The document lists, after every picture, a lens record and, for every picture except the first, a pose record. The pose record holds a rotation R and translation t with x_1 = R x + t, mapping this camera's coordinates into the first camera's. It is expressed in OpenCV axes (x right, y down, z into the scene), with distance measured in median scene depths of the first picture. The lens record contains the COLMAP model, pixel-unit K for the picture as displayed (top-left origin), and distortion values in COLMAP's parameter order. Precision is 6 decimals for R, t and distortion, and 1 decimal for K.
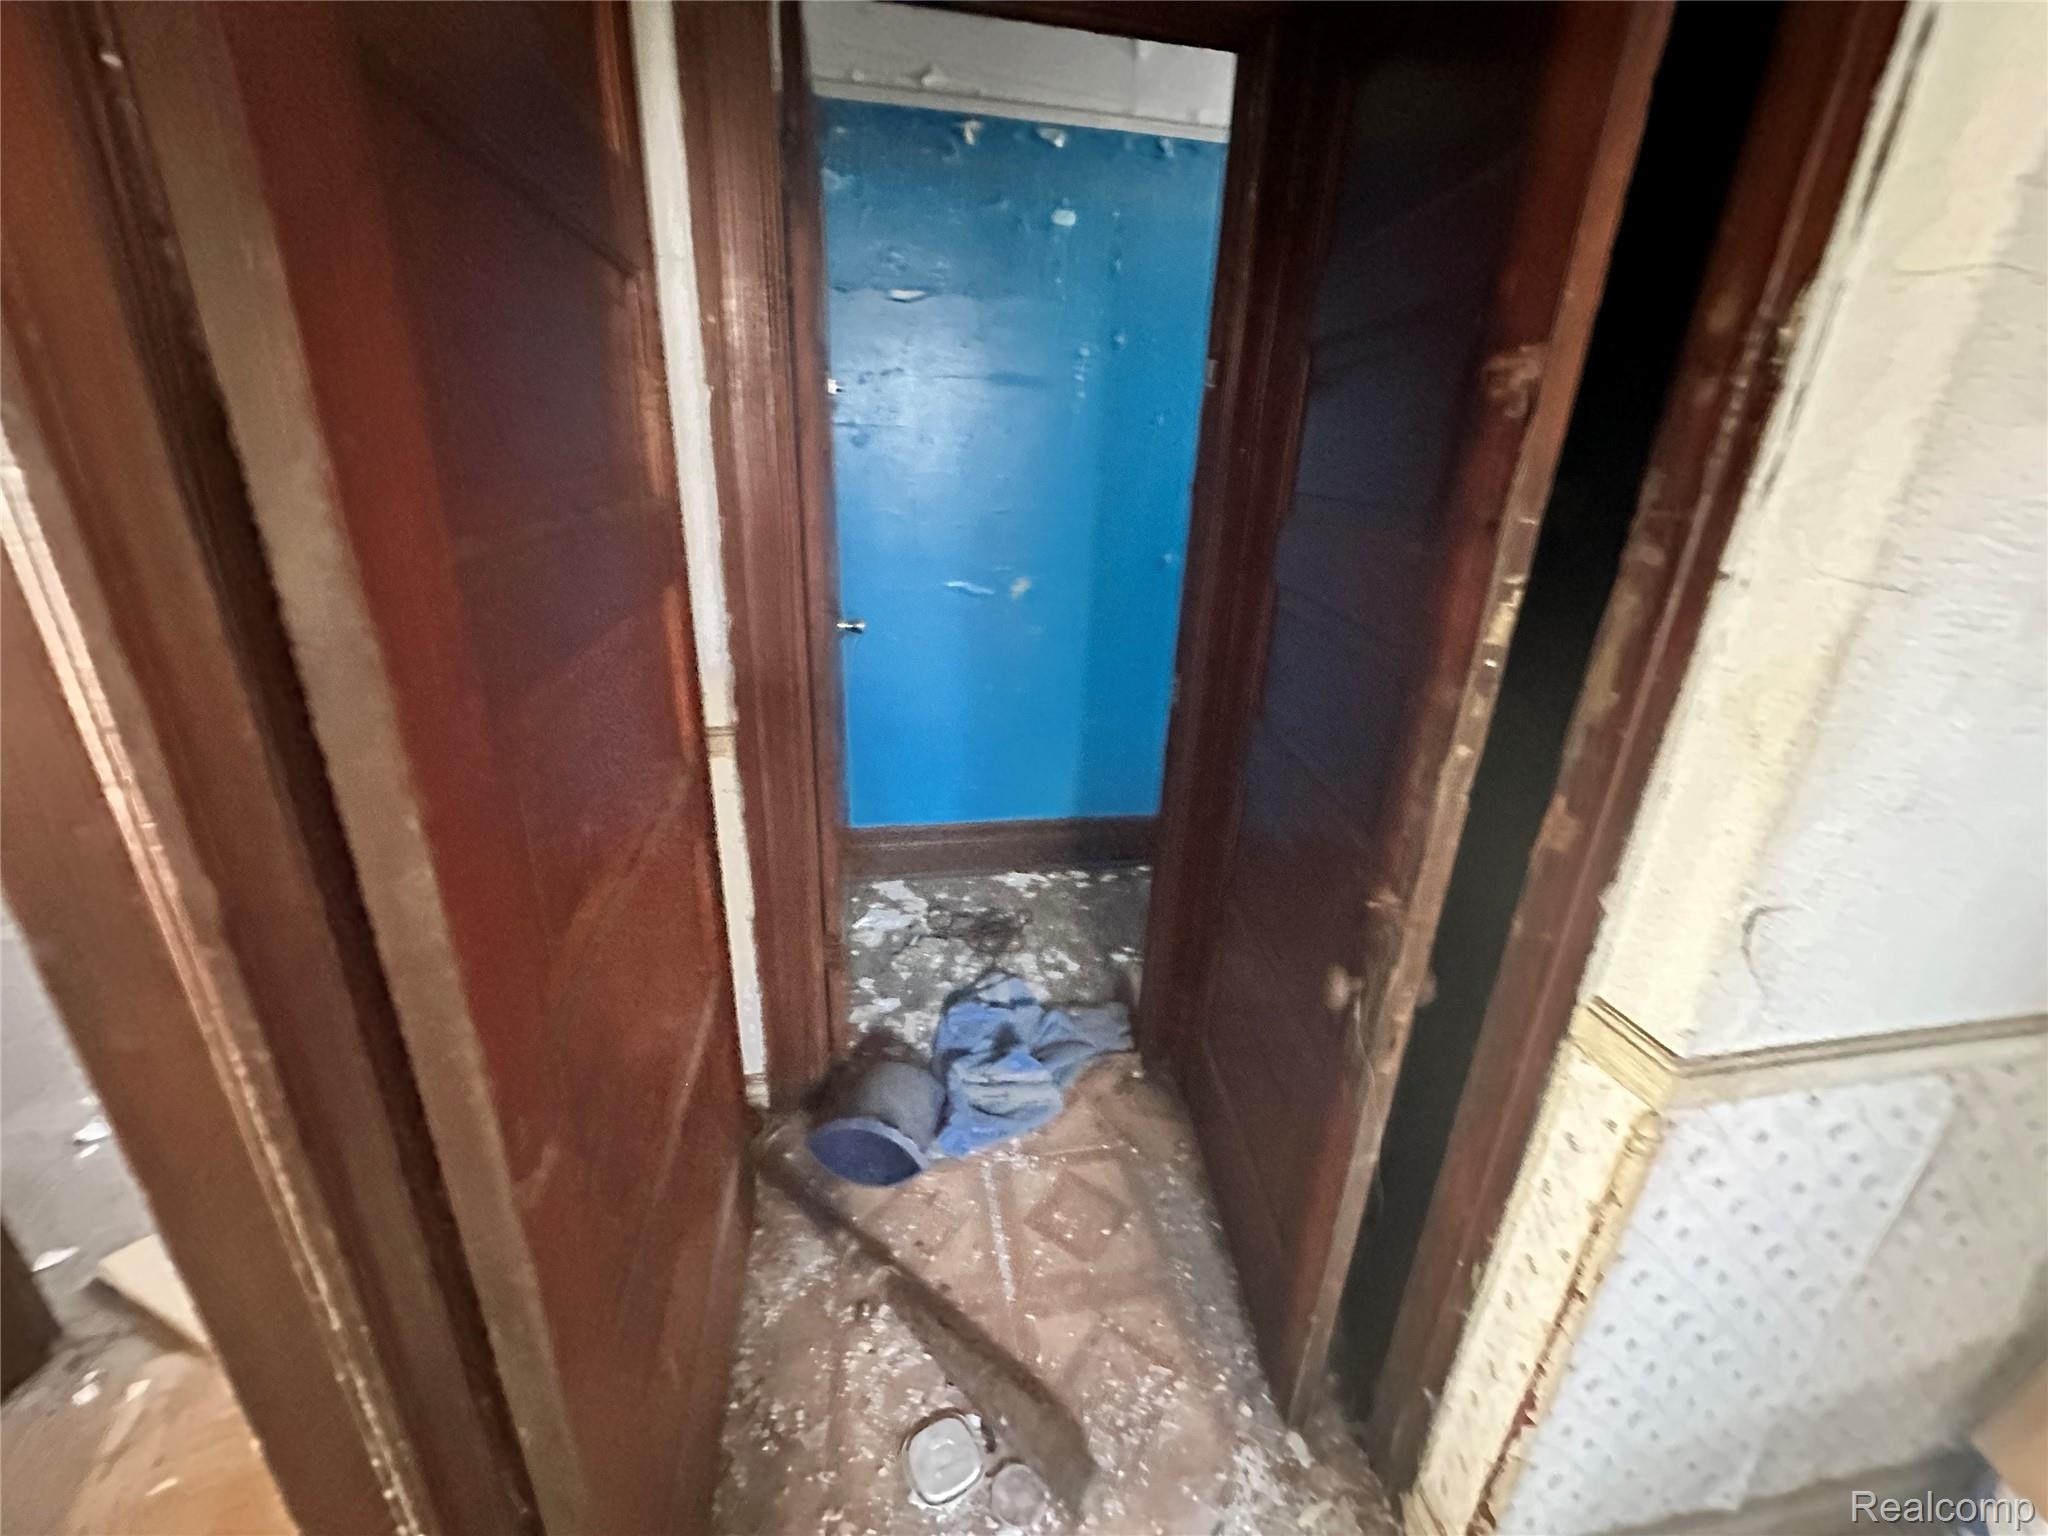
lens RADIAL K [[816.3, 0, 1023.7], [0, 816.3, 771.6], [0, 0, 1]] dist [-0.005159, 0.000989]
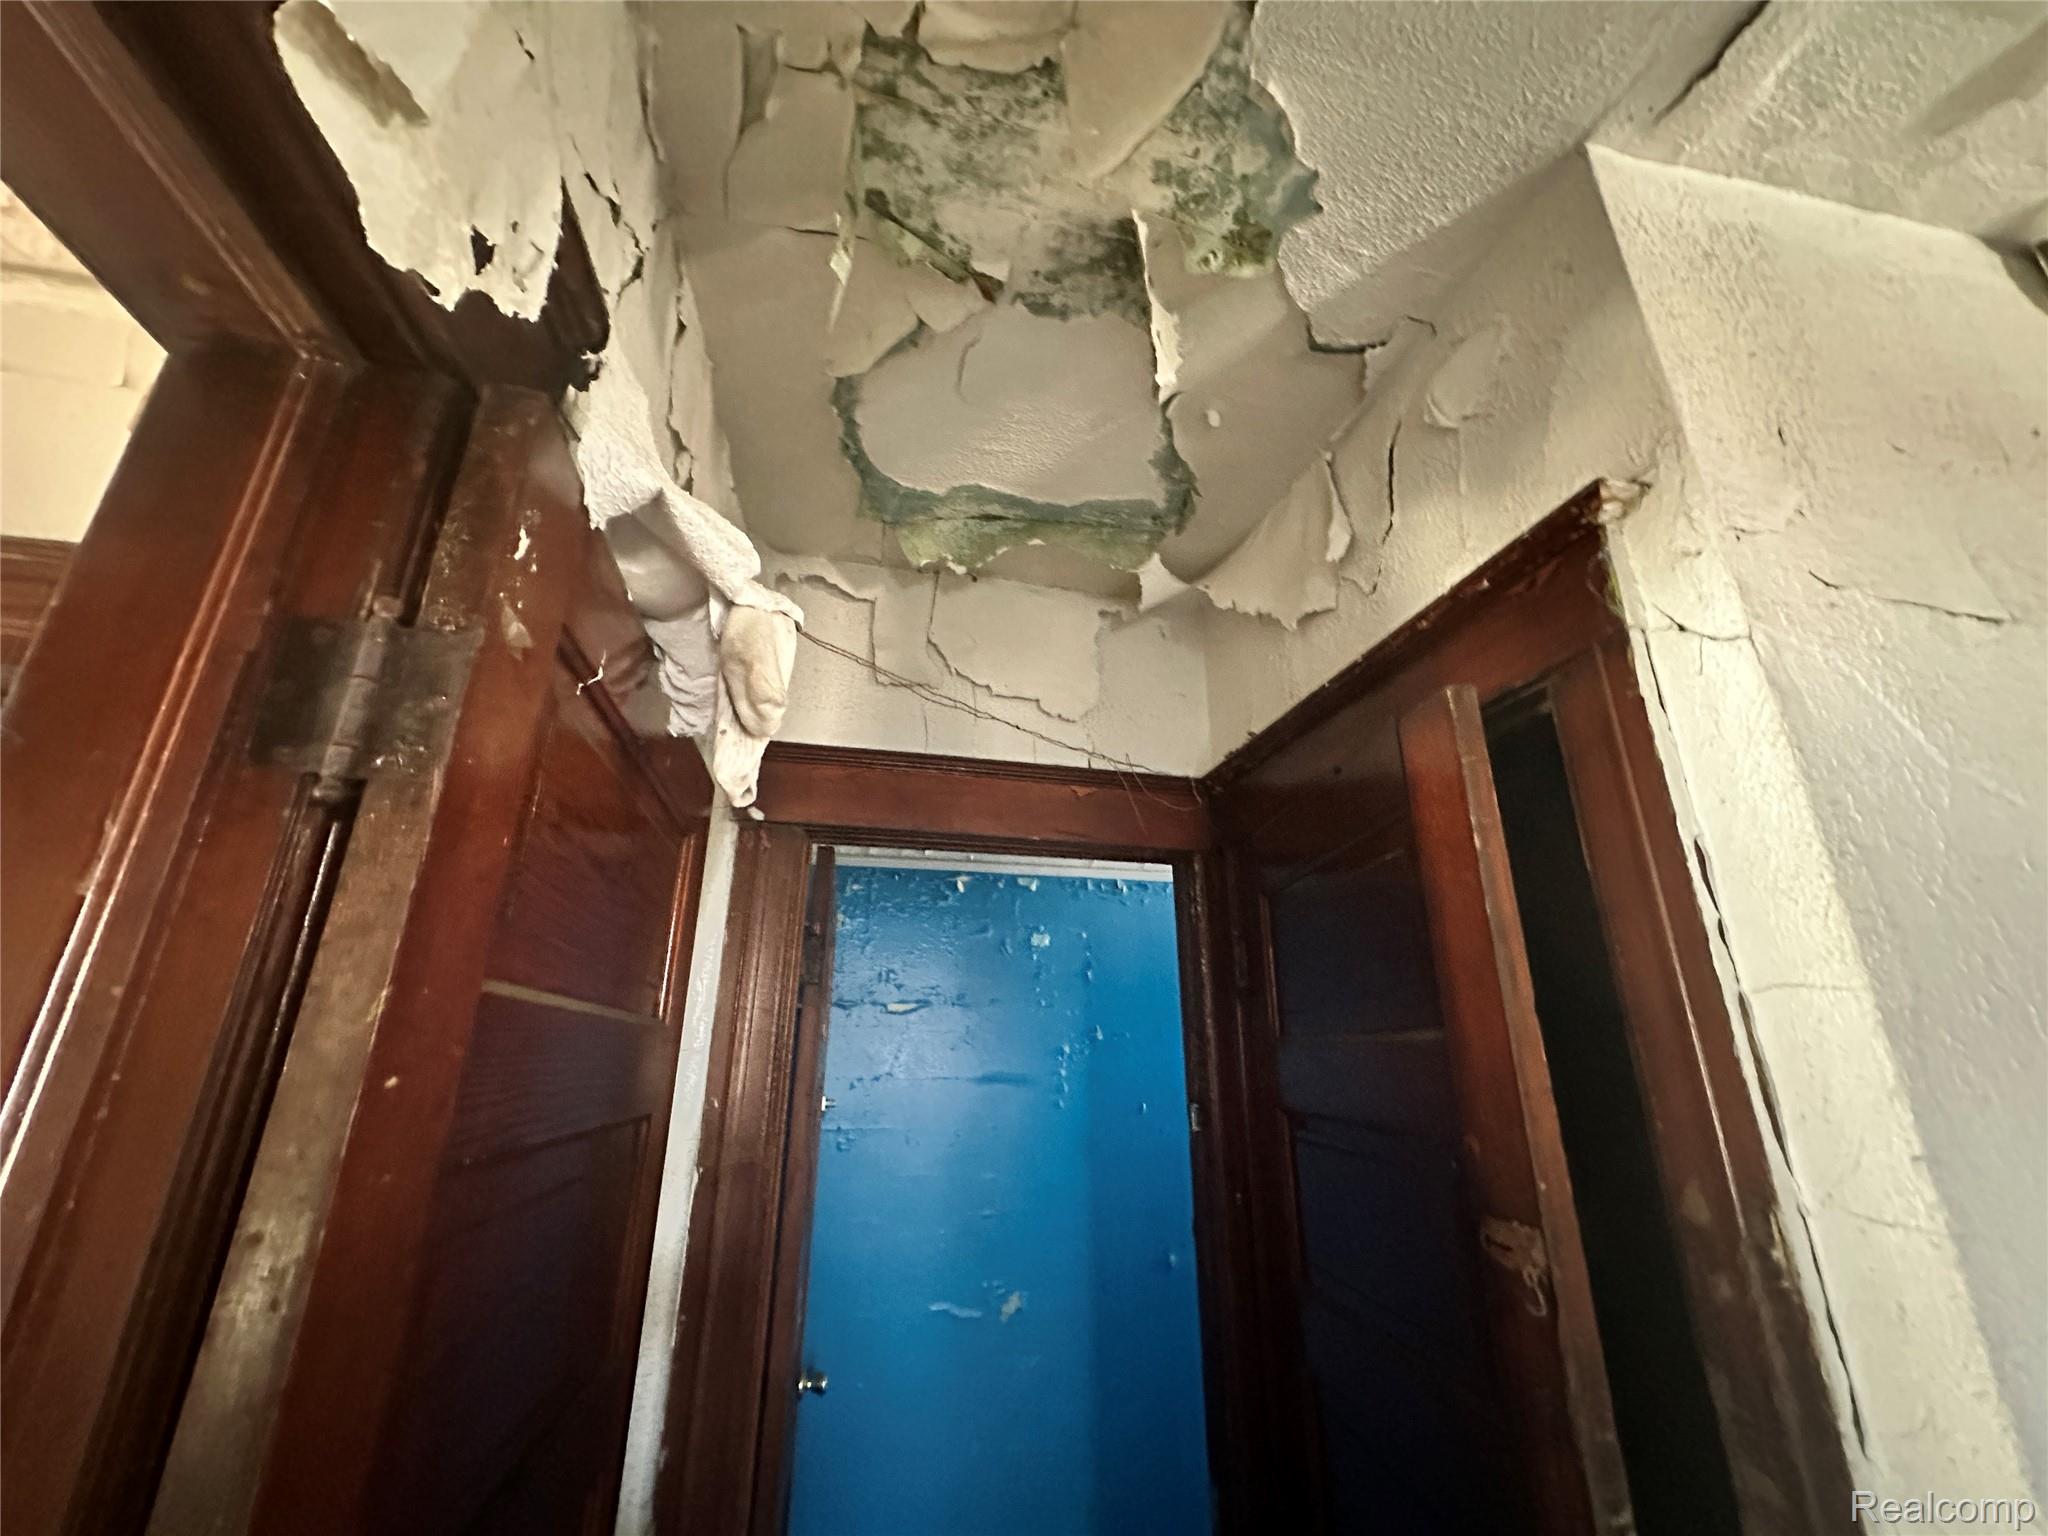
lens RADIAL K [[816.3, 0, 1023.5], [0, 816.3, 773.1], [0, 0, 1]] dist [-0.005159, 0.000989]
pose [[0.999252, -0.024206, 0.030146, -0.005080], [0.037992, 0.759268, -0.649668, -0.107063], [-0.007163, 0.650328, 0.759620, -0.044117]]
